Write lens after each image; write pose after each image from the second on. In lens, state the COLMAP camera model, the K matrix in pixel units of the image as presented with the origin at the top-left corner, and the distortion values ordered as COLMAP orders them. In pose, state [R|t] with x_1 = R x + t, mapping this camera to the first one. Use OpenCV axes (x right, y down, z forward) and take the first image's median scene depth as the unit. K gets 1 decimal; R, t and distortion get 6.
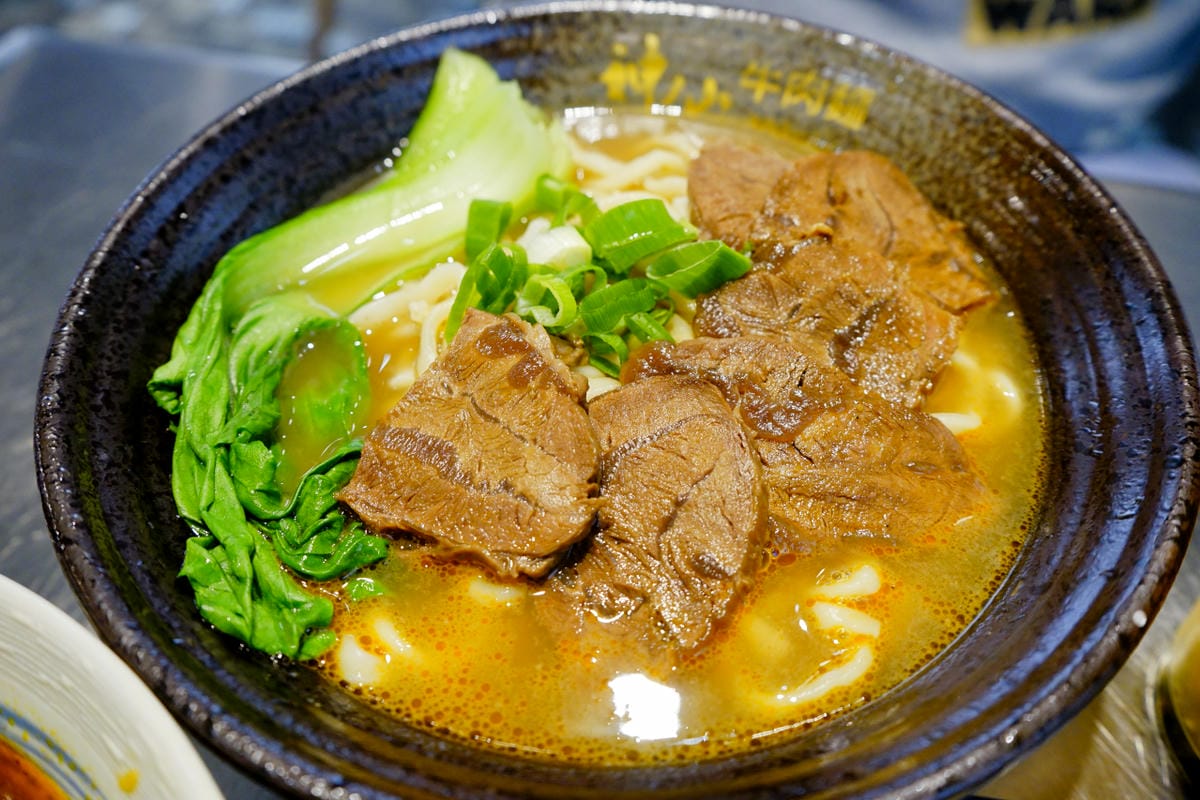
lens RADIAL K [[981.1, 0, 600.0], [0, 981.1, 400.0], [0, 0, 1]] dist [-0.004992, 0.009195]
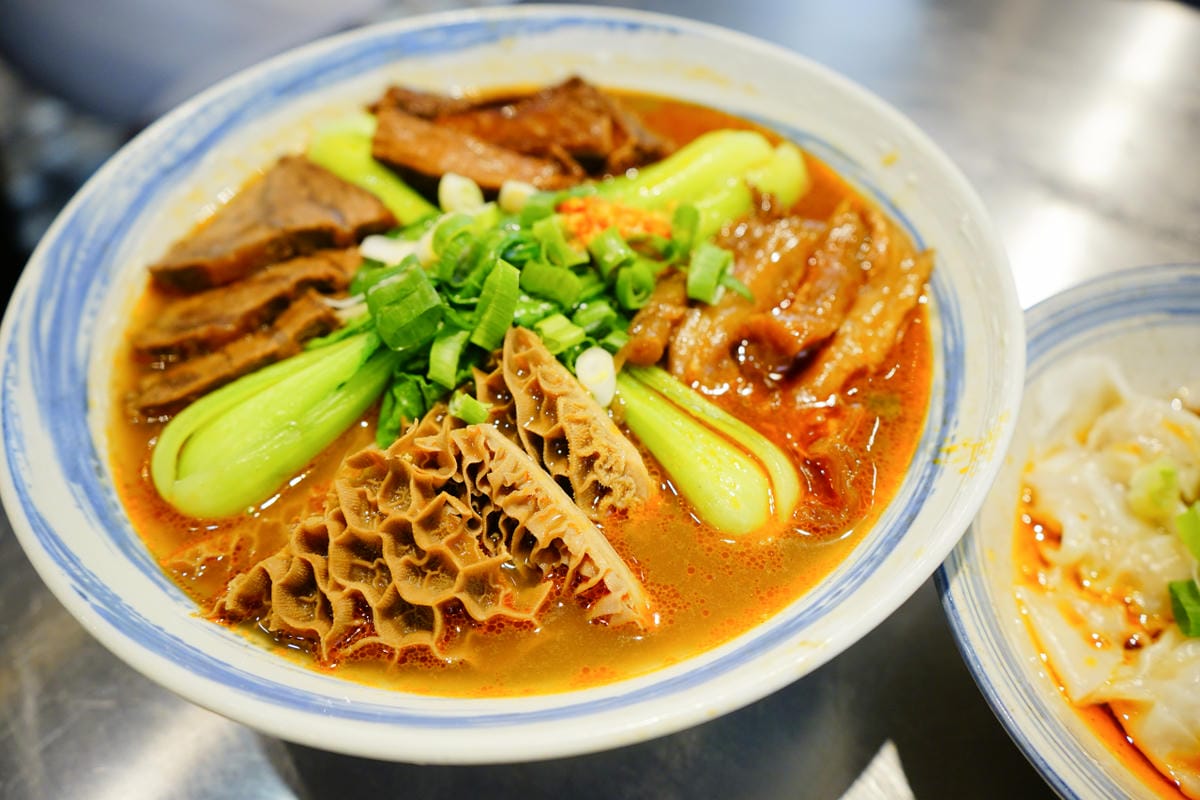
lens RADIAL K [[981.1, 0, 600.0], [0, 981.1, 400.0], [0, 0, 1]] dist [-0.004992, 0.009195]
pose [[0.931242, 0.262282, -0.252974, -0.299815], [-0.265737, 0.963816, 0.021053, 0.717662], [0.249342, 0.047619, 0.967244, -0.742948]]
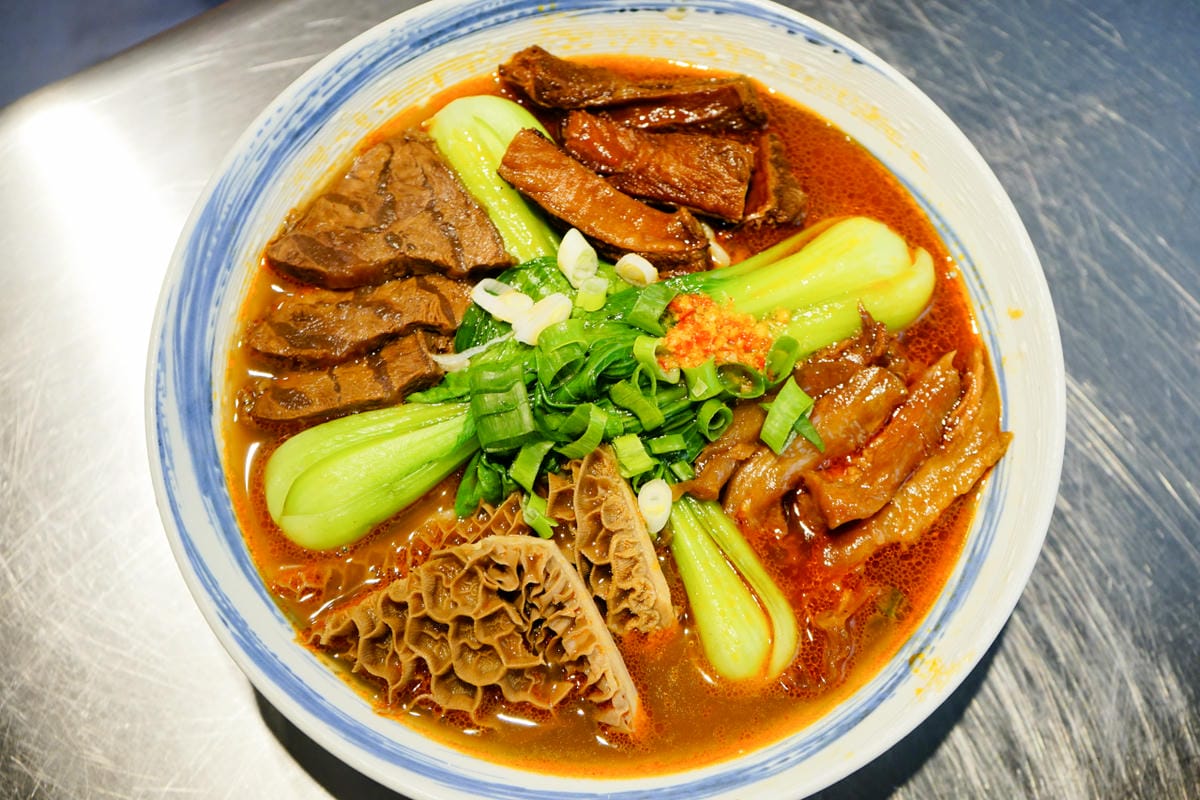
lens RADIAL K [[1953.3, 0, 600.0], [0, 1953.3, 400.0], [0, 0, 1]] dist [0.013770, 0.039673]
pose [[0.814021, 0.550866, -0.184166, -0.259435], [-0.472305, 0.812319, 0.342149, -0.283320], [0.338080, -0.191534, 0.921421, -2.059424]]
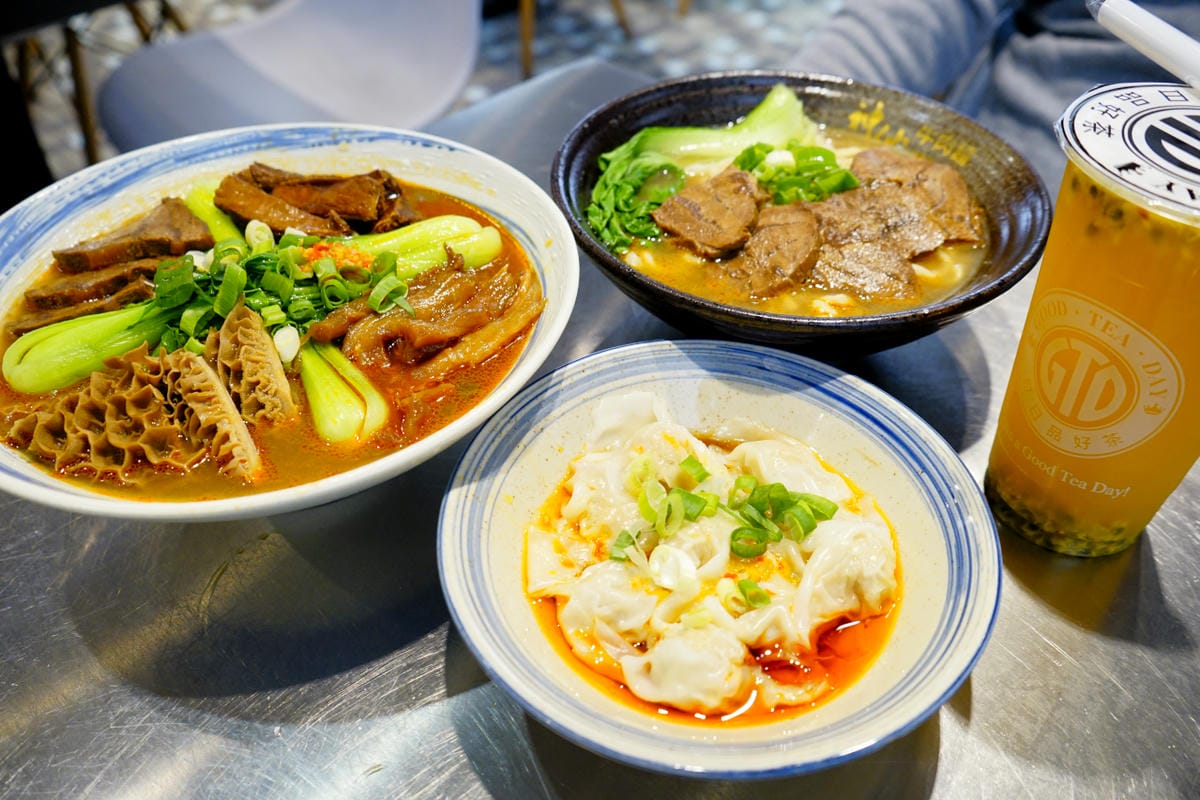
lens RADIAL K [[942.2, 0, 600.0], [0, 942.2, 400.0], [0, 0, 1]] dist [-0.008159, 0.001976]
pose [[0.869990, 0.342533, -0.354666, 0.583565], [-0.392073, 0.916760, -0.076351, 0.719121], [0.298991, 0.205480, 0.931871, -1.065112]]
